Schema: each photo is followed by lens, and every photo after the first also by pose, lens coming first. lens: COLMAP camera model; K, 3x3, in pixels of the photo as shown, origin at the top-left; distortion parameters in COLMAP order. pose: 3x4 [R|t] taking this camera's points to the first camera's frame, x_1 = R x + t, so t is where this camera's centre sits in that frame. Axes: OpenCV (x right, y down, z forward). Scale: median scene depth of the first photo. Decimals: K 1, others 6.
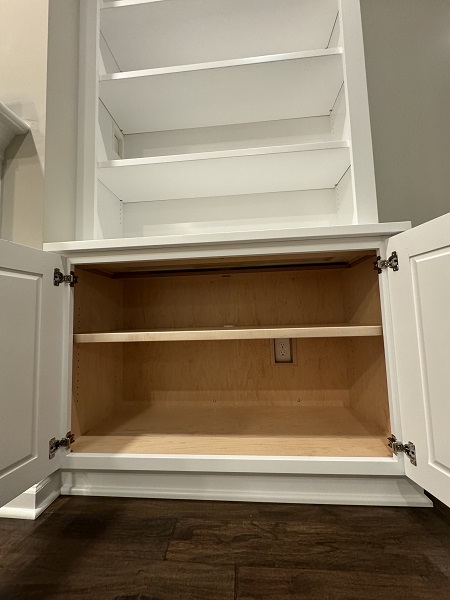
lens RADIAL K [[232.7, 0, 225.0], [0, 232.7, 300.0], [0, 0, 1]] dist [0.002282, 0.000228]
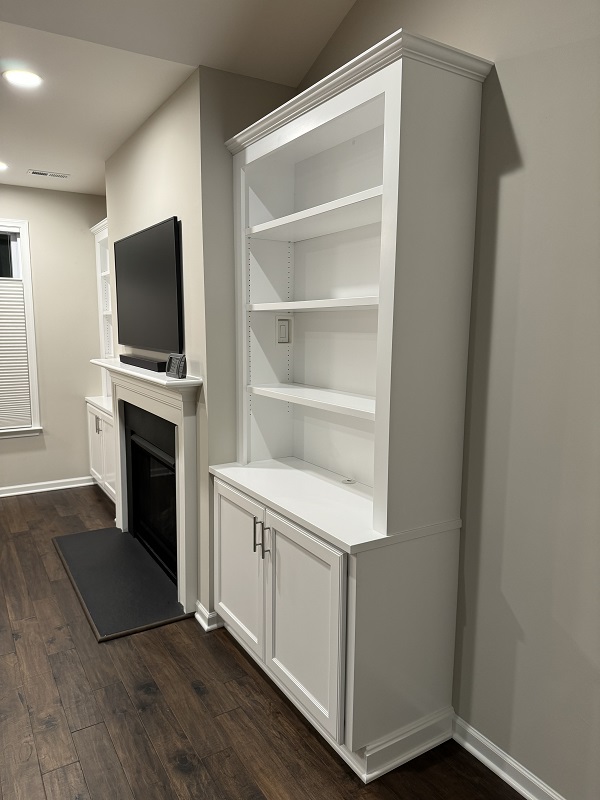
lens RADIAL K [[558.9, 0, 300.0], [0, 558.9, 400.0], [0, 0, 1]] dist [0.017789, -0.001677]
pose [[0.594340, 0.144118, -0.791195, 3.092367], [0.035178, 0.978212, 0.204609, -1.834372], [0.803444, -0.149440, 0.576321, -0.684937]]
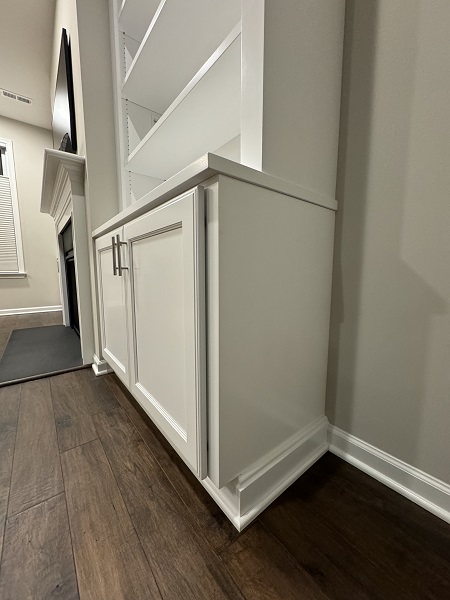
lens RADIAL K [[232.7, 0, 225.0], [0, 232.7, 300.0], [0, 0, 1]] dist [0.002282, 0.000228]
pose [[0.687125, 0.116900, -0.717073, 1.581108], [0.035613, 0.980365, 0.193949, -0.085033], [0.725666, -0.158805, 0.669470, 0.645296]]
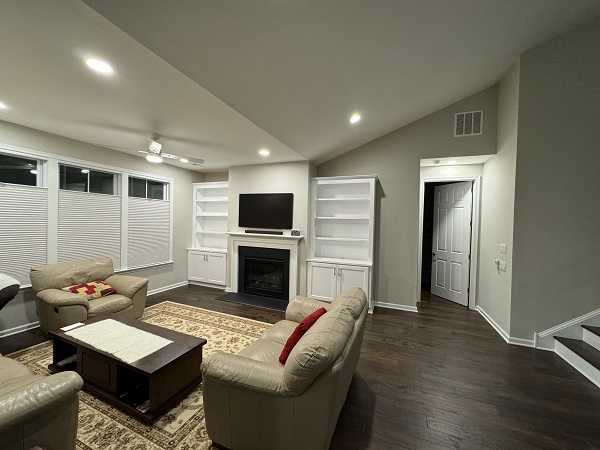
lens RADIAL K [[232.7, 0, 300.0], [0, 232.7, 225.0], [0, 0, 1]] dist [0.002282, 0.000228]
pose [[0.950270, 0.060877, -0.305419, 1.003862], [-0.032655, 0.994780, 0.096680, -2.132035], [0.309710, -0.081899, 0.947297, -5.554089]]
